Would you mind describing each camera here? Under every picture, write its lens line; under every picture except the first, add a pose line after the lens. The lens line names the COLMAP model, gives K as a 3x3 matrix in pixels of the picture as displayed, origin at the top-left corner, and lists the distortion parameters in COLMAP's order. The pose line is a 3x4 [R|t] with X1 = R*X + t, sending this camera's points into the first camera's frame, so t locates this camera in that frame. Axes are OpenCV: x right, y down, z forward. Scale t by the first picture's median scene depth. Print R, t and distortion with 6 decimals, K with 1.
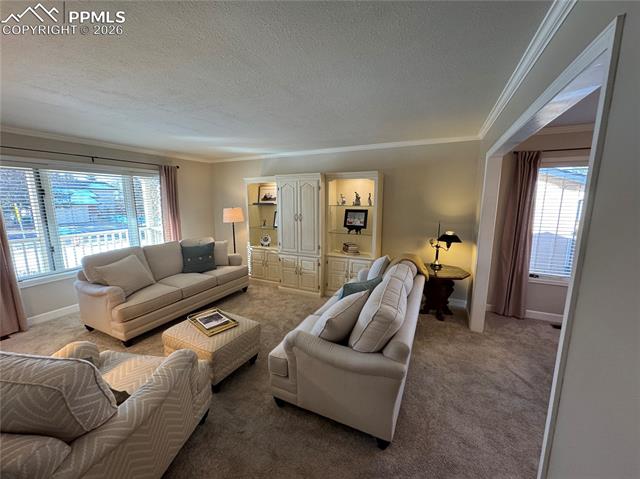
lens RADIAL K [[253.2, 0, 320.3], [0, 253.2, 239.0], [0, 0, 1]] dist [-0.003318, -0.000120]
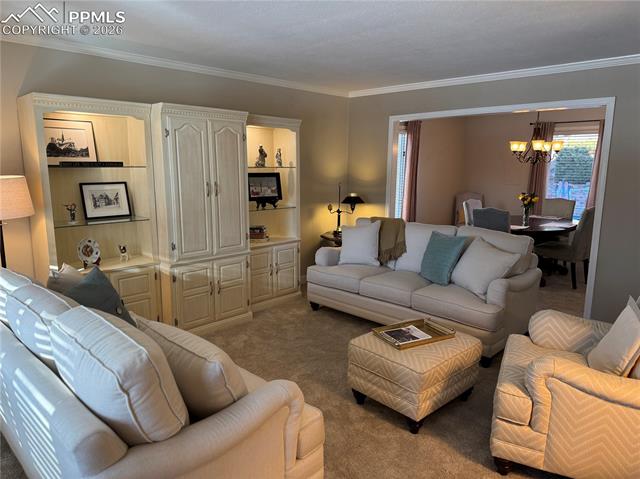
lens RADIAL K [[451.0, 0, 320.3], [0, 451.0, 239.4], [0, 0, 1]] dist [0.090859, -0.000982]
pose [[0.322944, -0.155817, 0.933503, -0.958452], [0.140291, 0.983338, 0.115602, -0.060431], [-0.935962, 0.093629, 0.339424, 0.469827]]
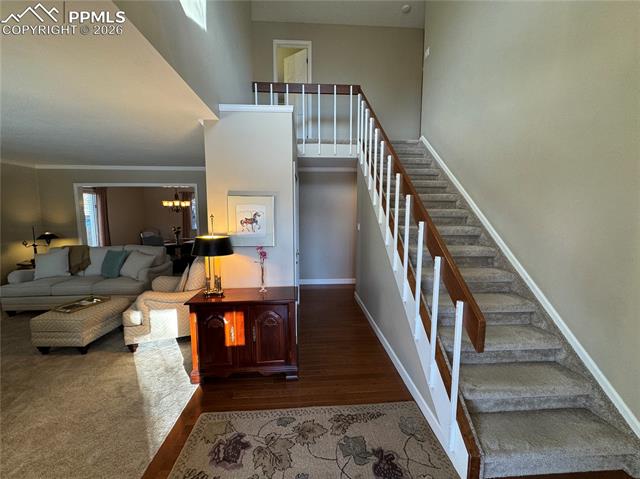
lens RADIAL K [[253.2, 0, 321.9], [0, 253.2, 240.4], [0, 0, 1]] dist [-0.003318, -0.000120]
pose [[-0.486092, -0.095714, 0.868650, -1.225458], [0.135458, 0.973719, 0.183092, -0.029162], [-0.863346, 0.206665, -0.460352, 0.284174]]
